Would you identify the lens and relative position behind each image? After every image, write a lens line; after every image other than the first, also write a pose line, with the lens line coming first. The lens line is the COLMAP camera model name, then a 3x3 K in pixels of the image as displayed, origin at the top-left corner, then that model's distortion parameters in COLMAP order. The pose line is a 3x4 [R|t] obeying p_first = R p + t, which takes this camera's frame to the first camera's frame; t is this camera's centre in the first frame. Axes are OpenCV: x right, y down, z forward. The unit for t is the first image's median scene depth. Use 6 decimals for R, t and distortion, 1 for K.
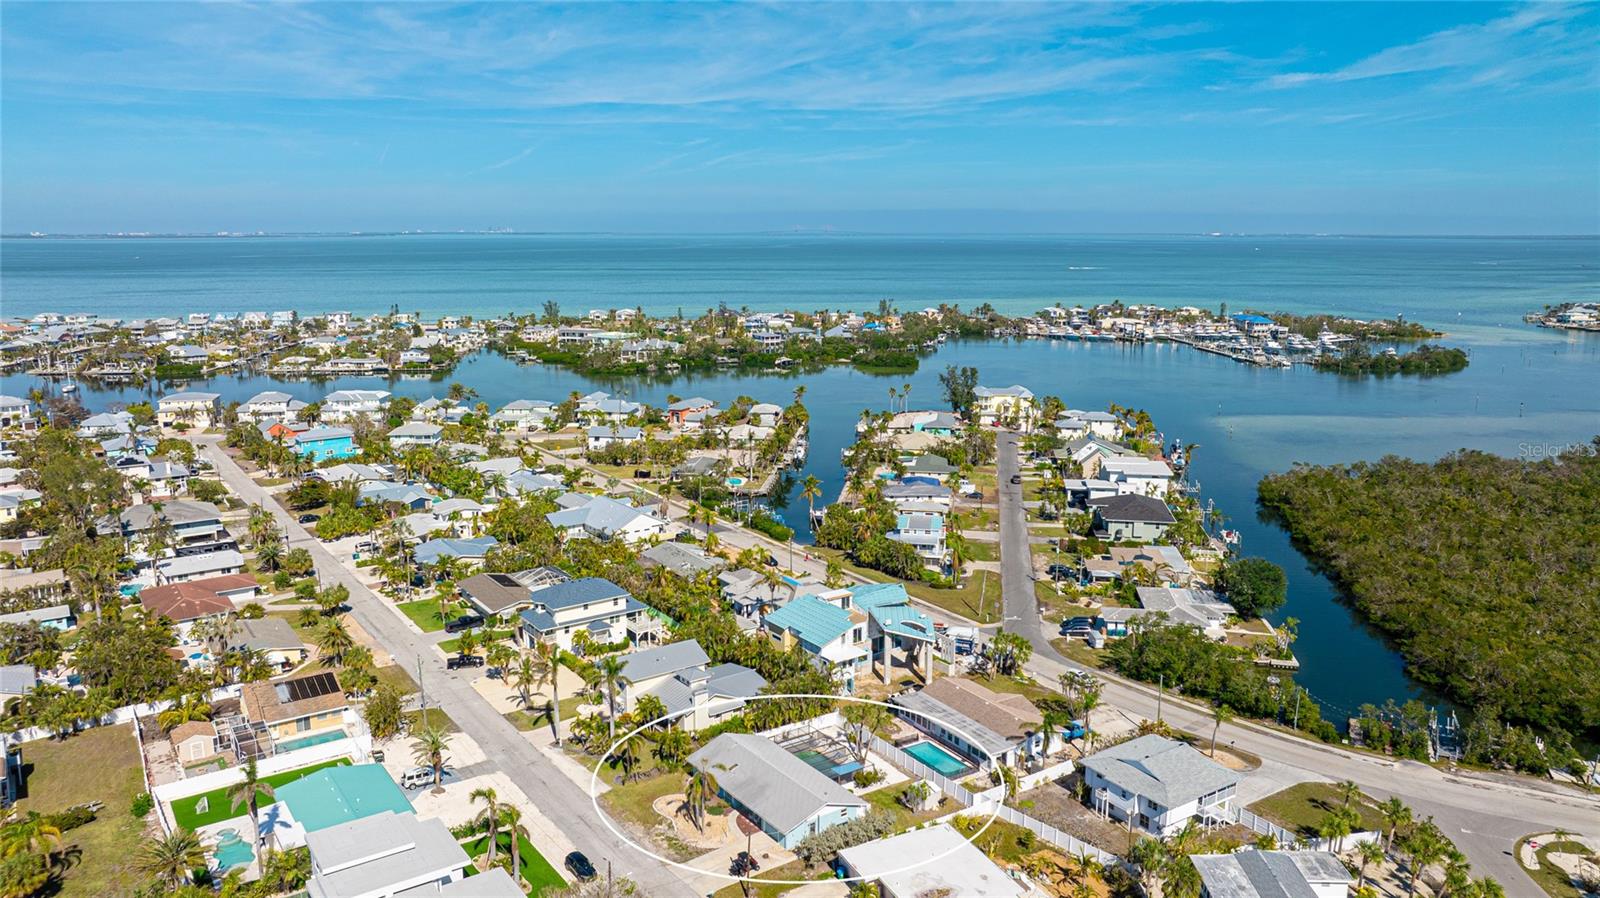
lens RADIAL K [[1120.0, 0, 799.7], [0, 1120.0, 532.5], [0, 0, 1]] dist [-0.035766, 0.027617]
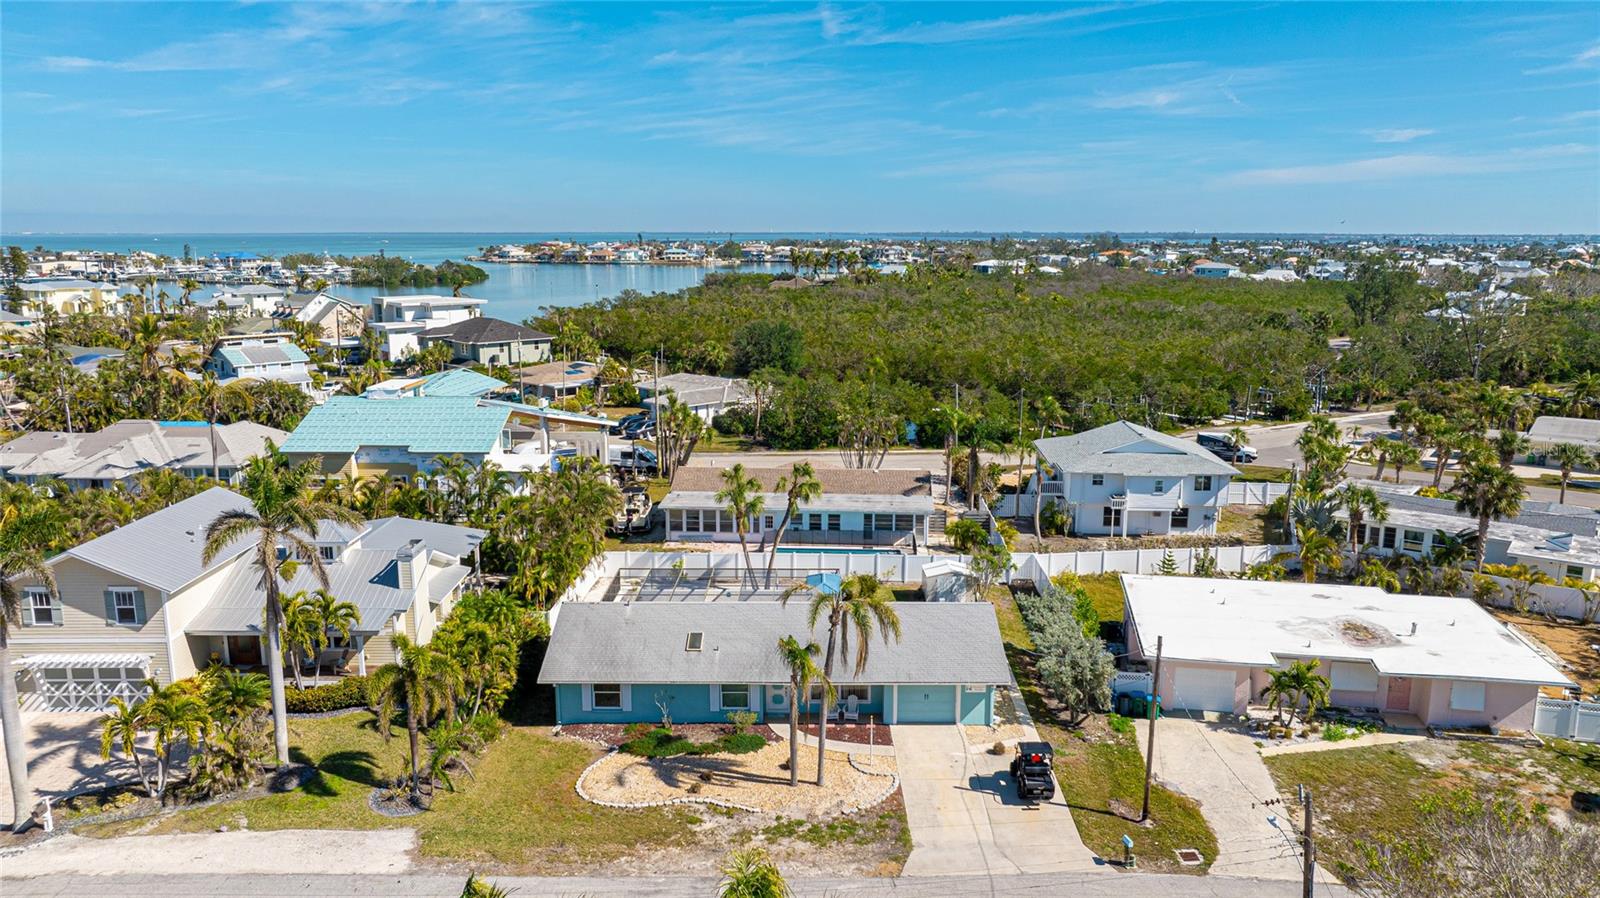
lens RADIAL K [[1120.0, 0, 799.7], [0, 1120.0, 532.5], [0, 0, 1]] dist [-0.035766, 0.027617]
pose [[0.578036, -0.206729, 0.789390, -0.089717], [0.212916, 0.972076, 0.098662, 0.036389], [-0.787744, 0.111044, 0.605911, 0.186666]]
